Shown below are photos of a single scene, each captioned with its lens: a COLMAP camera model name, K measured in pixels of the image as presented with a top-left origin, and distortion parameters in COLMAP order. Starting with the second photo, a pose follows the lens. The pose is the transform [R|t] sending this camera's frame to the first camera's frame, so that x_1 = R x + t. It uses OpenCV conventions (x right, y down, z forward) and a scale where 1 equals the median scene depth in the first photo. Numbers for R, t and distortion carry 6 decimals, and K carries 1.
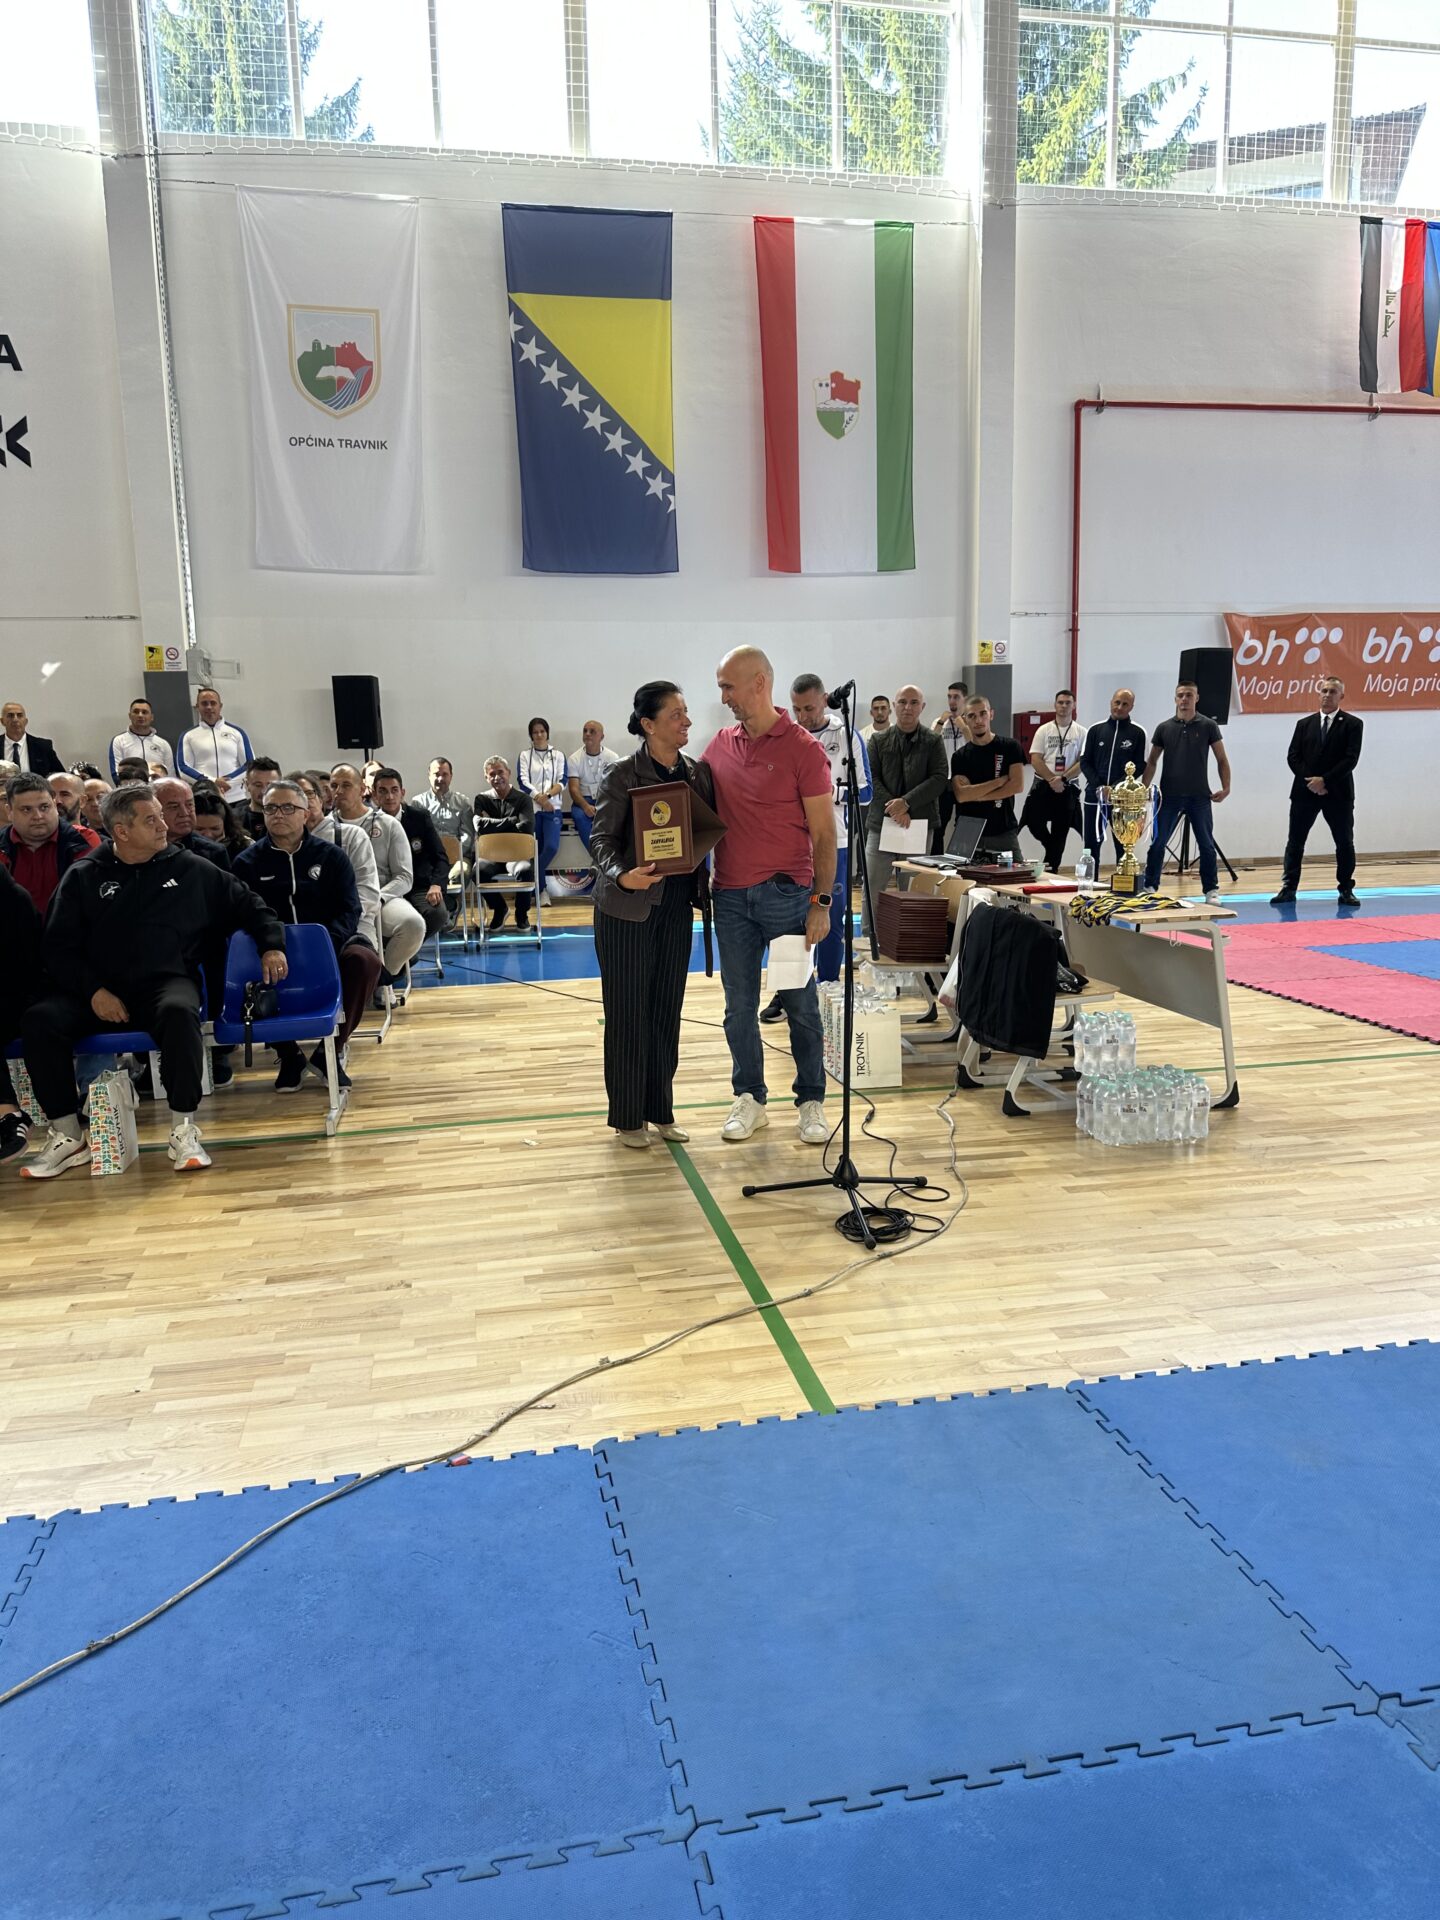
lens RADIAL K [[1349.9, 0, 727.3], [0, 1349.9, 968.9], [0, 0, 1]] dist [0.065936, -0.100660]
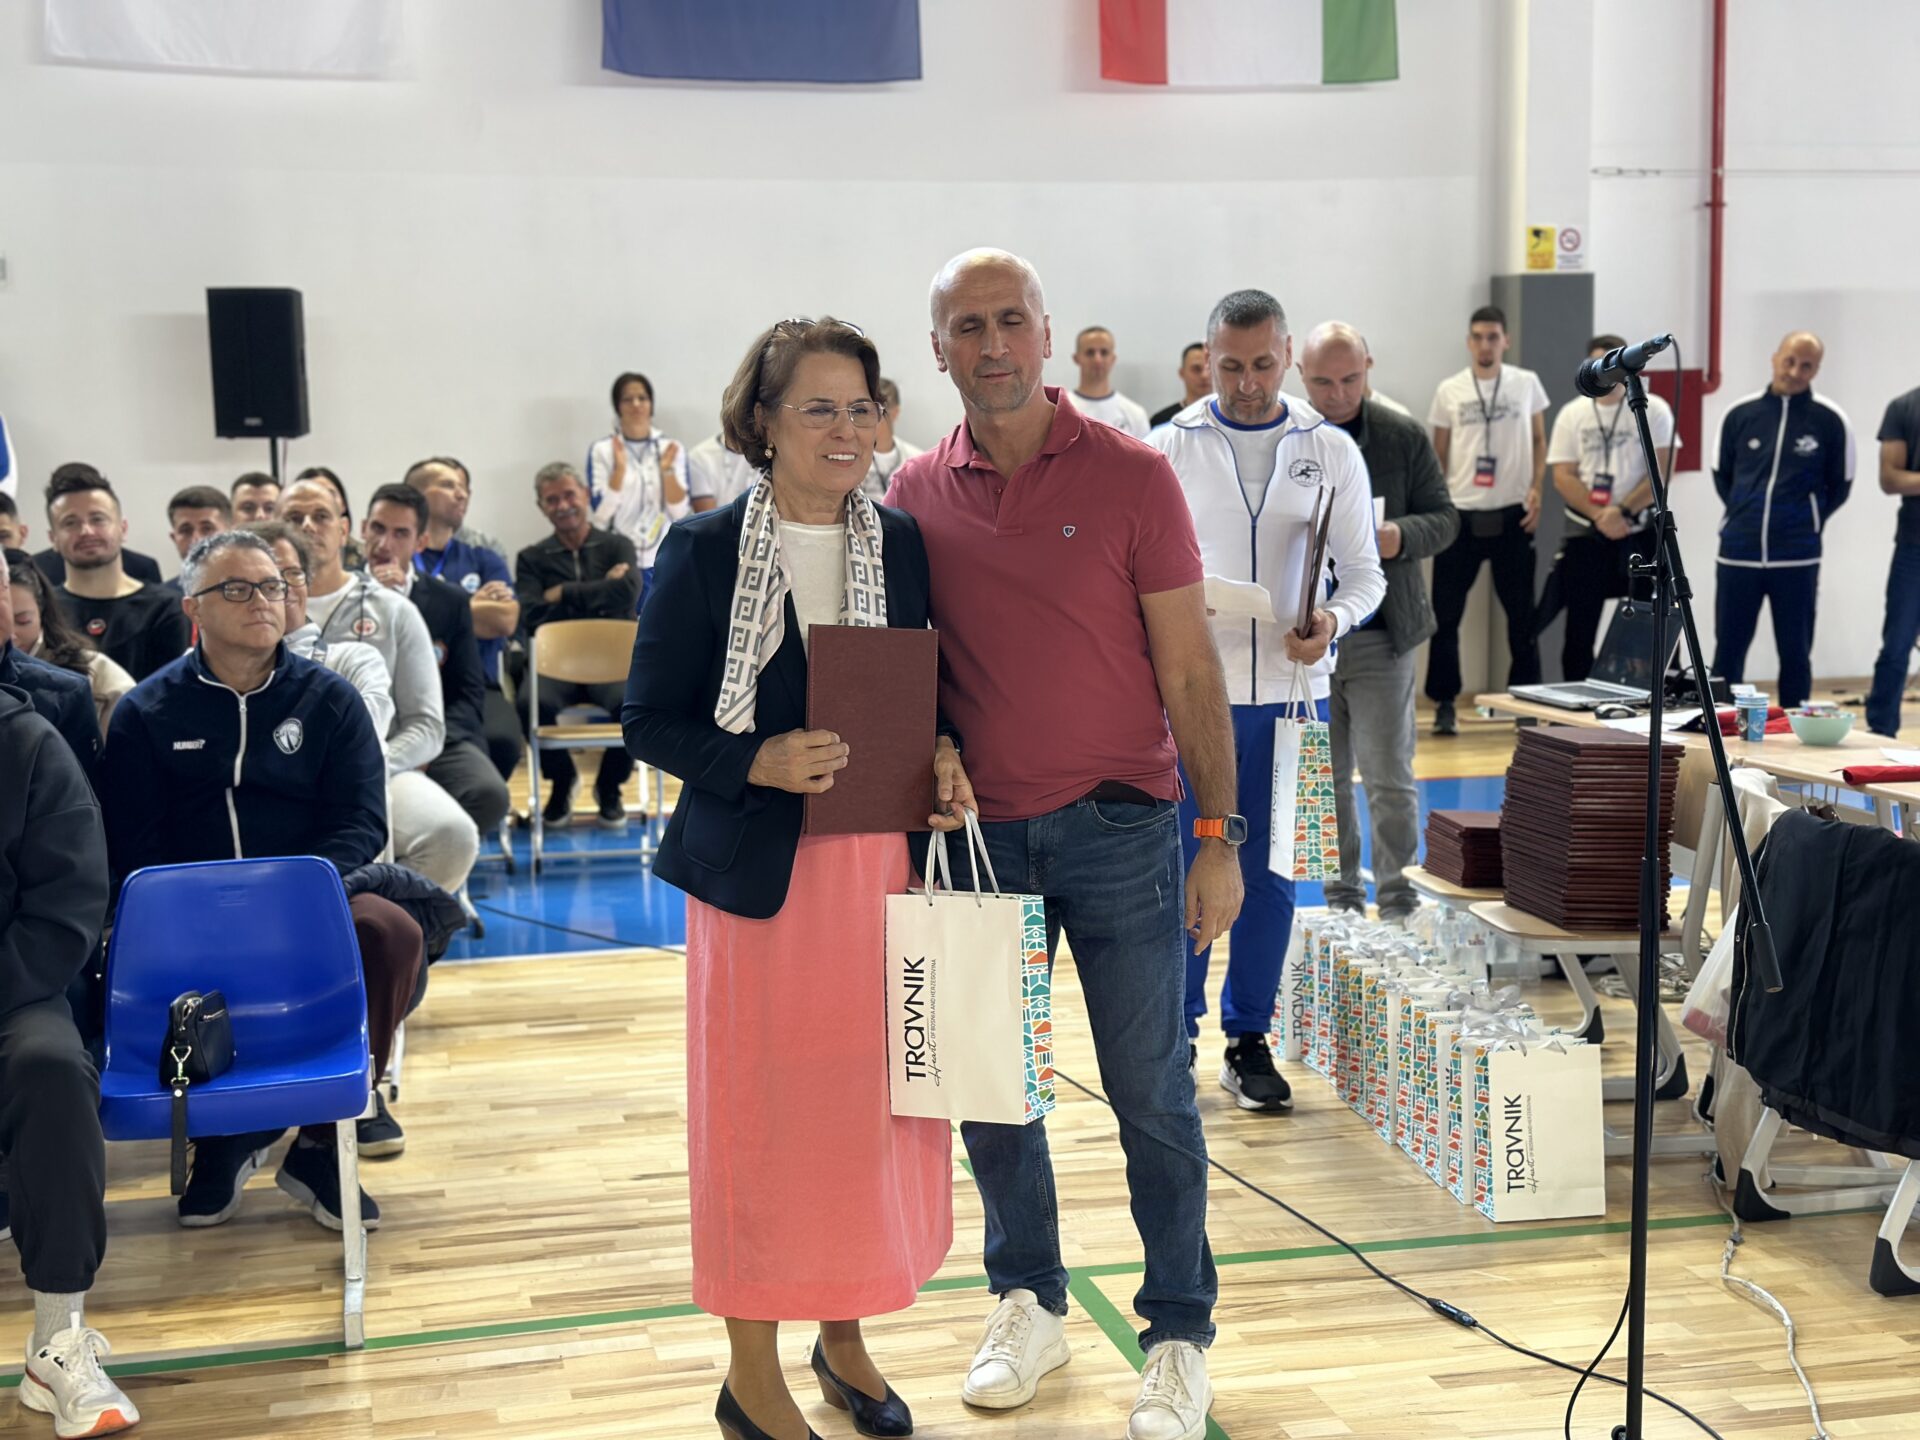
lens RADIAL K [[2670.1, 0, 960.0], [0, 2670.1, 720.0], [0, 0, 1]] dist [0.173204, -0.397187]
pose [[0.999459, 0.002851, 0.032766, -0.114165], [-0.001164, 0.998678, -0.051388, -0.030798], [-0.032869, 0.051322, 0.998141, 0.103390]]
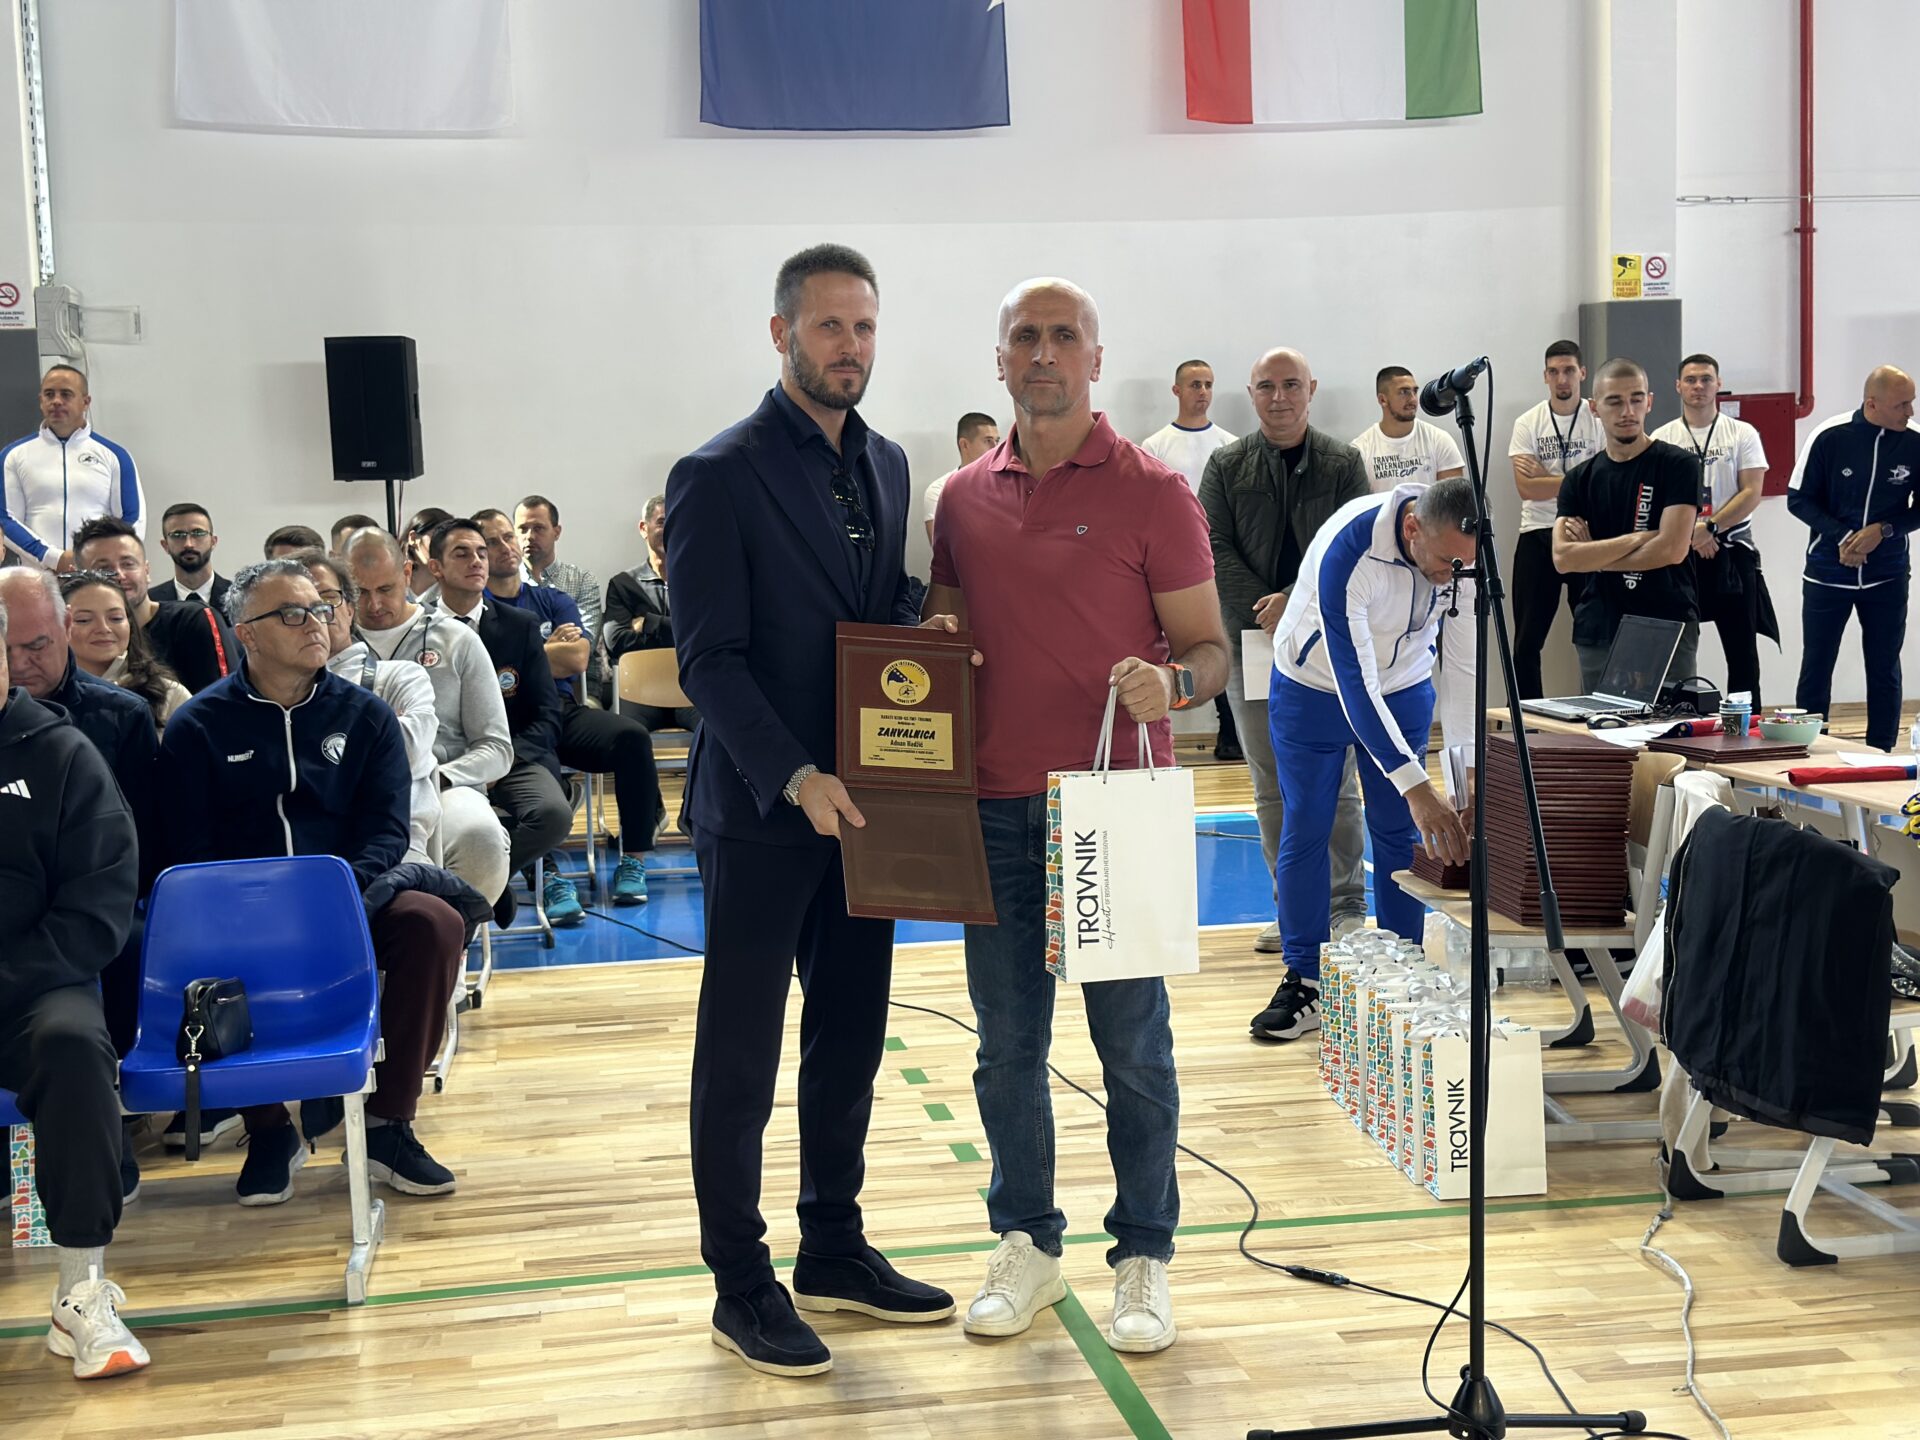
lens RADIAL K [[2677.4, 0, 977.7], [0, 2677.4, 721.0], [0, 0, 1]] dist [0.155245, -0.322523]
pose [[0.999544, -0.003937, -0.029929, -0.040441], [0.001978, 0.997870, -0.065210, -0.016767], [0.030122, 0.065121, 0.997423, 0.041129]]
